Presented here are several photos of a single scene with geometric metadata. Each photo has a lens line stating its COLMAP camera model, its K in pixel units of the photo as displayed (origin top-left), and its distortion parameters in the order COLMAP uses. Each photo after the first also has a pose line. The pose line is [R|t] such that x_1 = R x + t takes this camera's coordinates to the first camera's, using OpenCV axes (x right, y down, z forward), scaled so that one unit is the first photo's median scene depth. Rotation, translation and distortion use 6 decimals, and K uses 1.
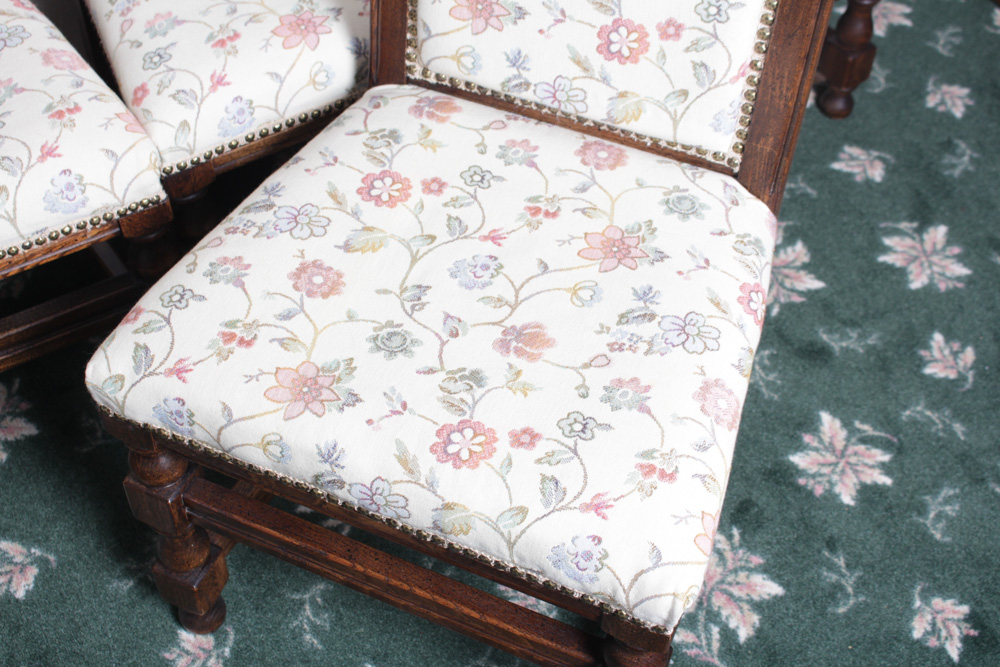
lens RADIAL K [[1312.9, 0, 498.1], [0, 1312.9, 336.9], [0, 0, 1]] dist [-0.061237, 0.013334]
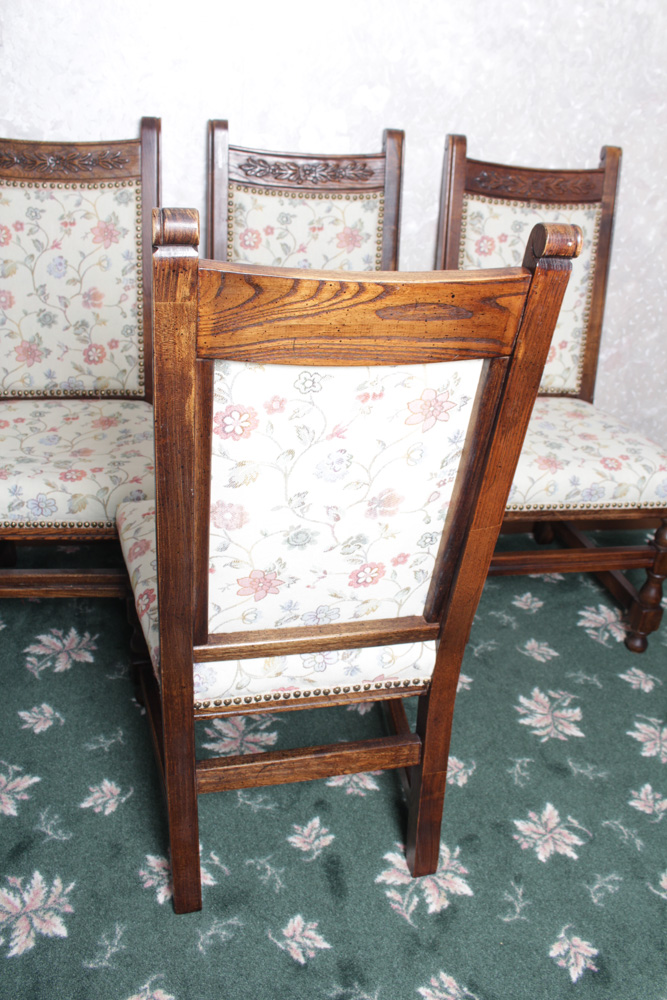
lens RADIAL K [[861.0, 0, 333.5], [0, 861.0, 500.0], [0, 0, 1]] dist [-0.143632, 0.125544]
pose [[0.924692, 0.226058, -0.306337, 0.269817], [-0.329281, 0.878761, -0.345476, 0.187622], [0.191099, 0.420330, 0.887020, -0.038489]]
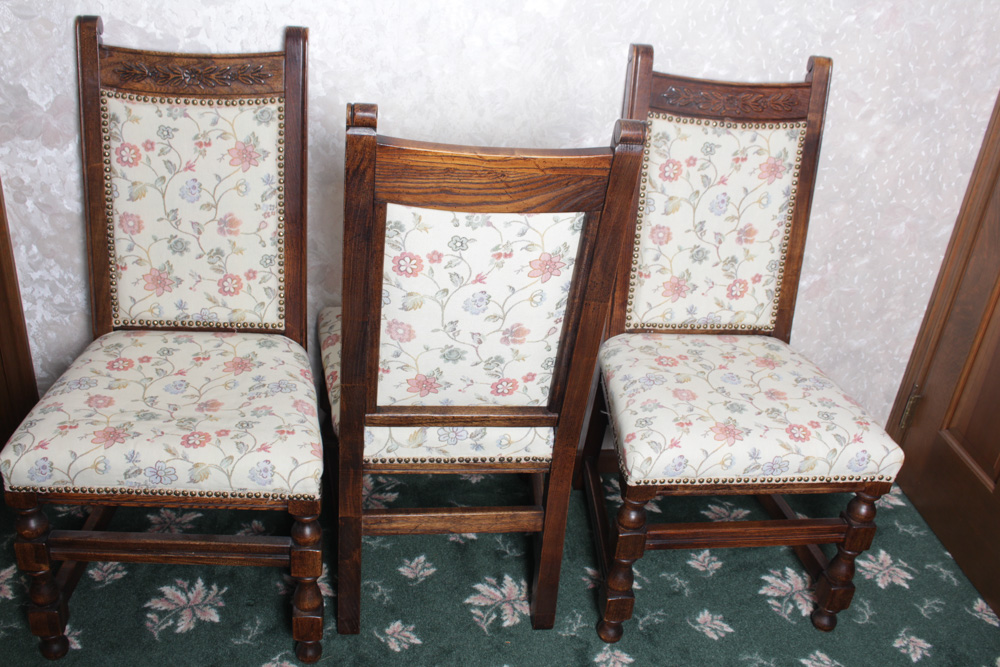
lens RADIAL K [[967.3, 0, 487.3], [0, 967.3, 333.4], [0, 0, 1]] dist [-0.139283, 0.137694]
pose [[0.901216, 0.260850, -0.346075, 0.283592], [-0.376307, 0.867106, -0.326373, 0.024678], [0.214949, 0.424363, 0.879609, -0.113051]]
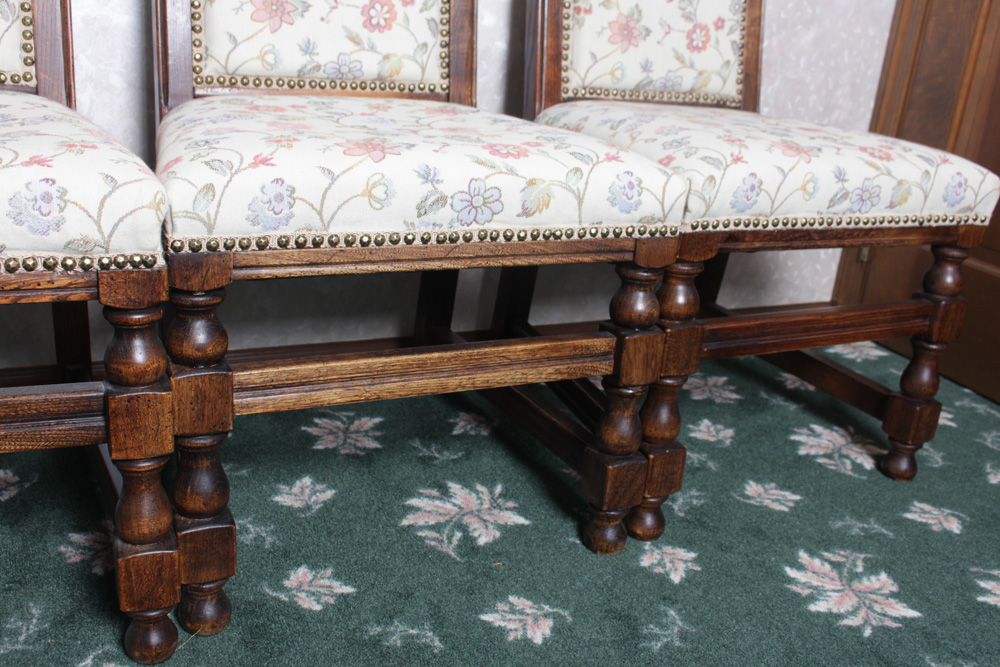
lens RADIAL K [[967.3, 0, 487.3], [0, 967.3, 333.4], [0, 0, 1]] dist [-0.139283, 0.137694]
pose [[0.990921, 0.112060, -0.074280, -0.005471], [-0.134270, 0.852893, -0.504525, 0.184298], [0.006816, 0.509918, 0.860196, 0.469245]]
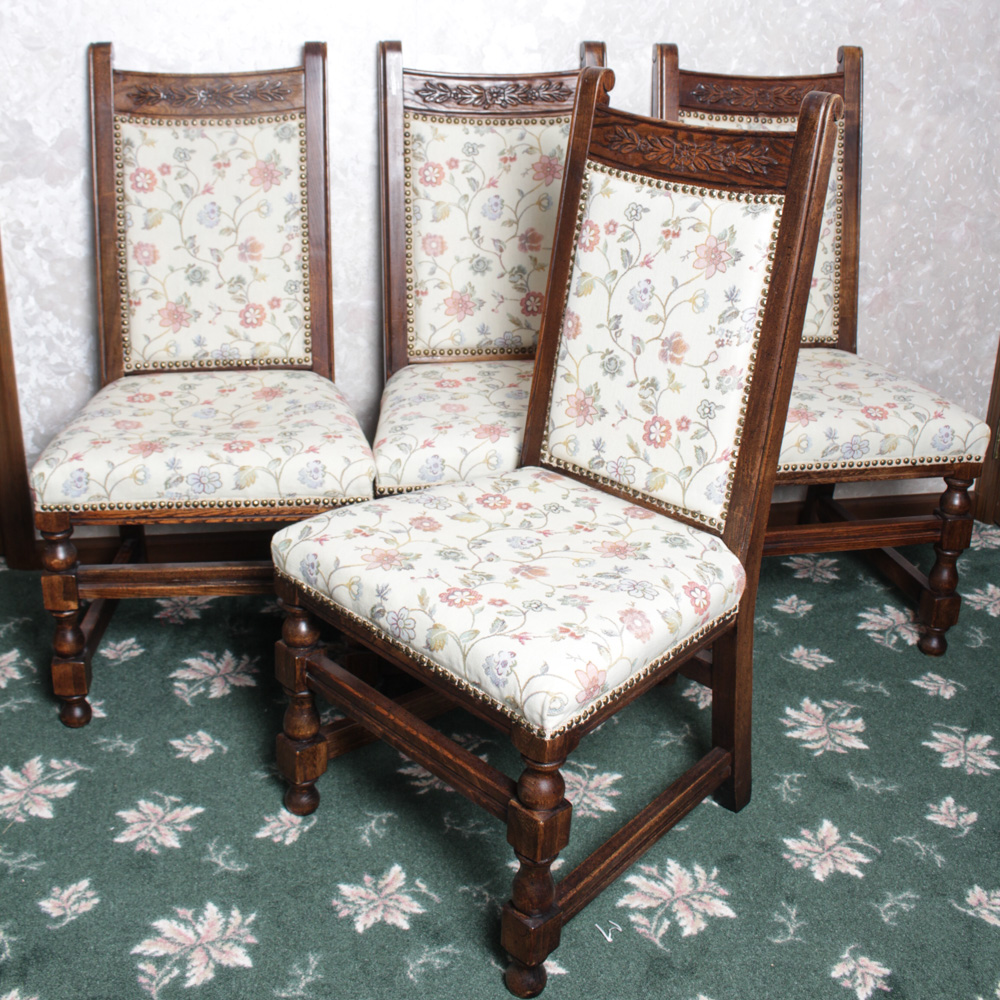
lens RADIAL K [[1270.0, 0, 489.4], [0, 1270.0, 369.8], [0, 0, 1]] dist [-0.151407, 0.141099]
pose [[0.921704, 0.130822, -0.365168, 0.369589], [-0.306084, 0.823579, -0.477525, 0.403392], [0.238274, 0.551909, 0.799139, -0.238026]]
